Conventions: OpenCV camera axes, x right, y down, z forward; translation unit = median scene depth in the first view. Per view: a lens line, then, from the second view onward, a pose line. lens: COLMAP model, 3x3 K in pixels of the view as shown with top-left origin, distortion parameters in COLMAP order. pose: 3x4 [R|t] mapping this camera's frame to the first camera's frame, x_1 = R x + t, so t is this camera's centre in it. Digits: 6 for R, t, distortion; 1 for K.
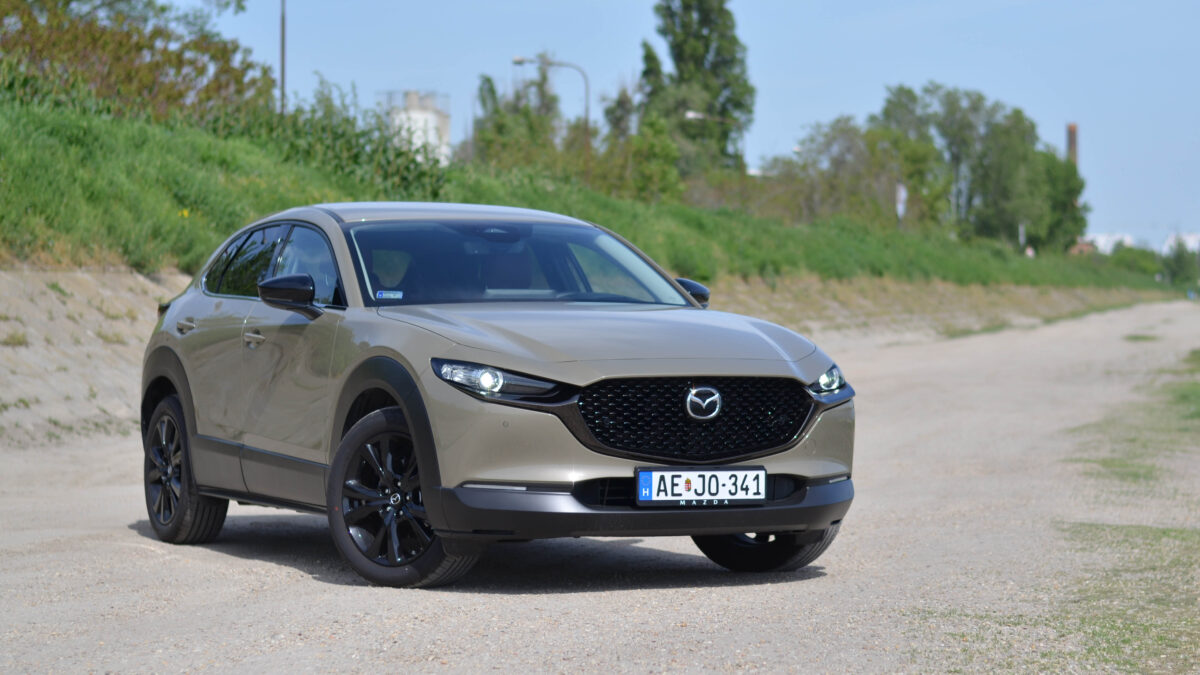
lens RADIAL K [[3493.3, 0, 600.0], [0, 3493.3, 337.5], [0, 0, 1]] dist [-0.125064, -0.323868]
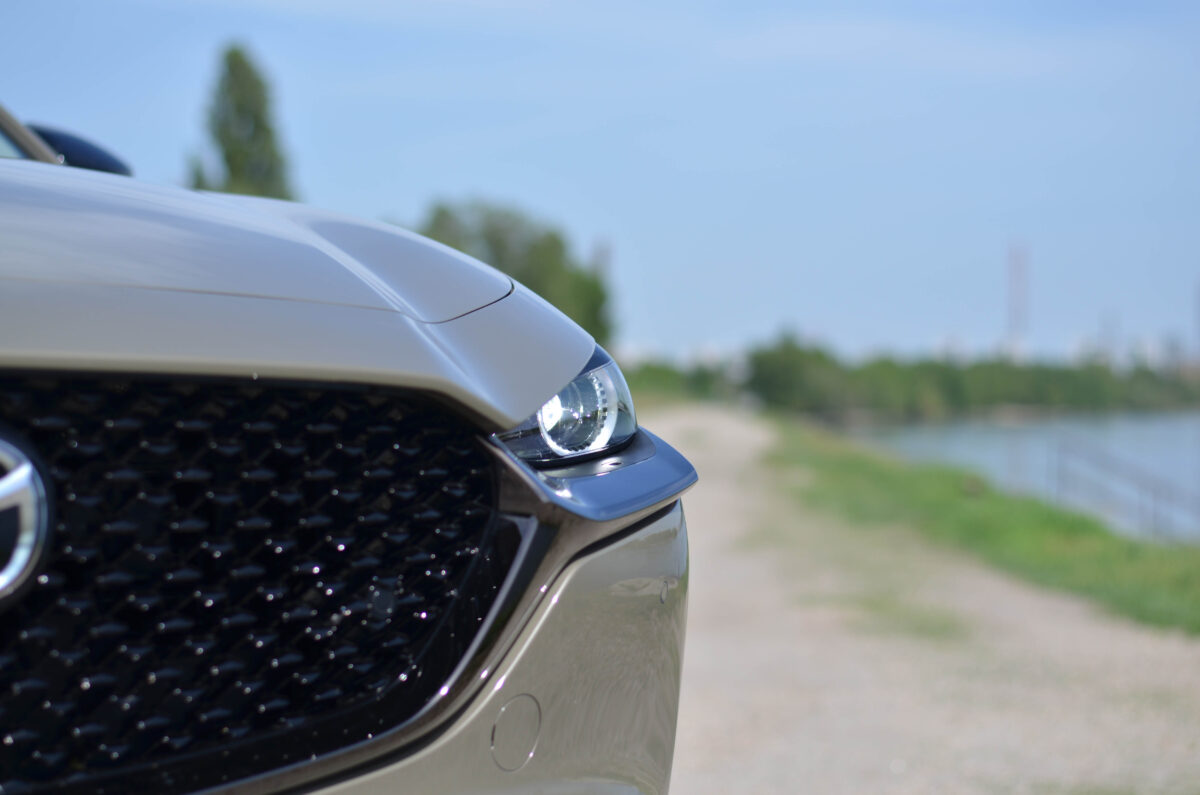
lens RADIAL K [[2734.3, 0, 600.0], [0, 2734.3, 397.5], [0, 0, 1]] dist [-0.109649, 5.583128]
pose [[0.988302, 0.007188, 0.152338, 0.040910], [-0.004015, 0.999769, -0.021124, 0.015213], [-0.152455, 0.020266, 0.988103, 0.847011]]
